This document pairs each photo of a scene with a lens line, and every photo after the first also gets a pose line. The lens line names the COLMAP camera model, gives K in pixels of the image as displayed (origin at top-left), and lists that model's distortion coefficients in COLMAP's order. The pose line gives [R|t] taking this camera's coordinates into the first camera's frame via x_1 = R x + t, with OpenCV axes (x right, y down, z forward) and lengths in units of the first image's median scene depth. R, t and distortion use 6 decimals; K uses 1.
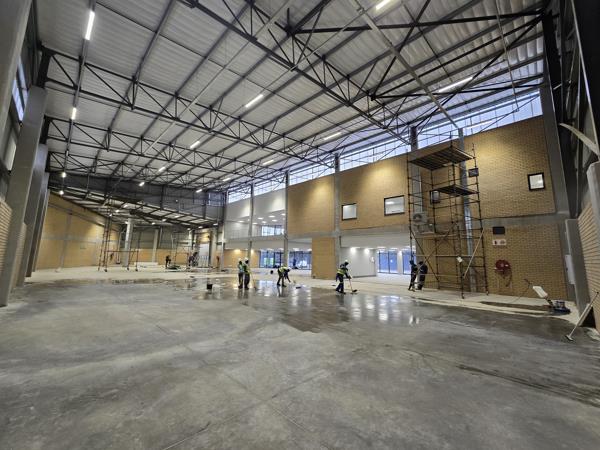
lens RADIAL K [[243.8, 0, 297.5], [0, 243.8, 226.5], [0, 0, 1]] dist [-0.007322, 0.002301]
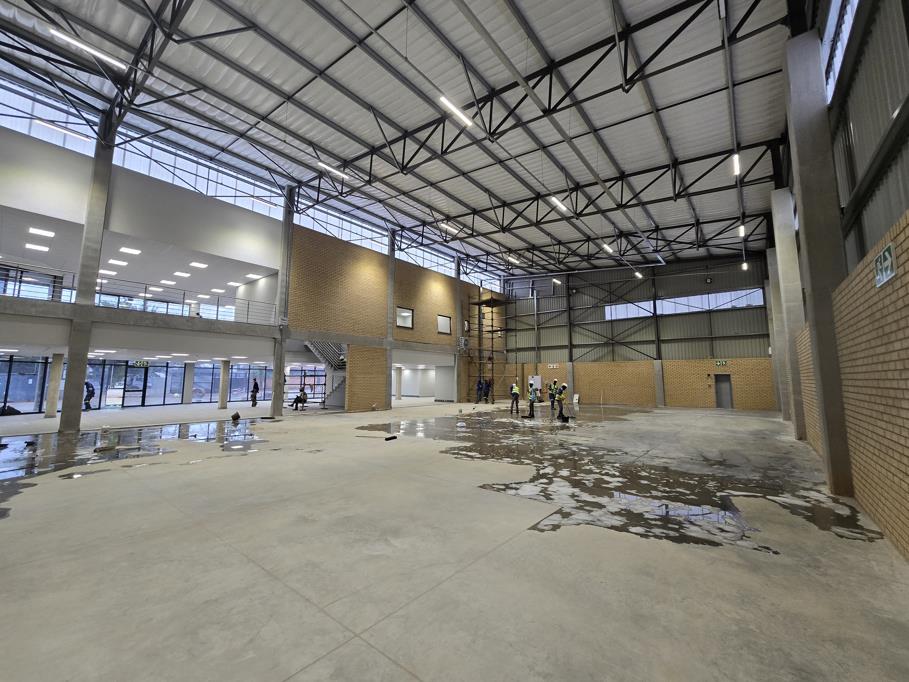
lens RADIAL K [[369.4, 0, 455.8], [0, 369.4, 338.1], [0, 0, 1]] dist [-0.007322, 0.002301]
pose [[-0.094294, 0.091113, 0.991366, -1.206166], [-0.135068, 0.985425, -0.103414, 0.129014], [-0.986339, -0.143653, -0.080613, 1.182935]]
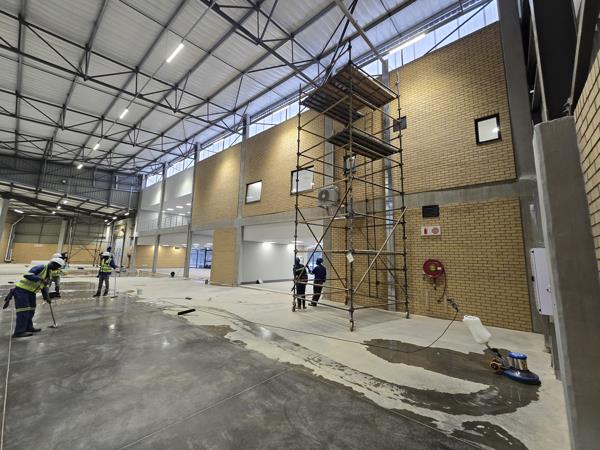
lens RADIAL K [[243.8, 0, 297.2], [0, 243.8, 227.0], [0, 0, 1]] dist [-0.007322, 0.002301]
pose [[0.997382, 0.012665, 0.071201, 0.374285], [-0.013172, 0.999891, 0.006663, 0.047128], [-0.071109, -0.007583, 0.997440, 0.340474]]
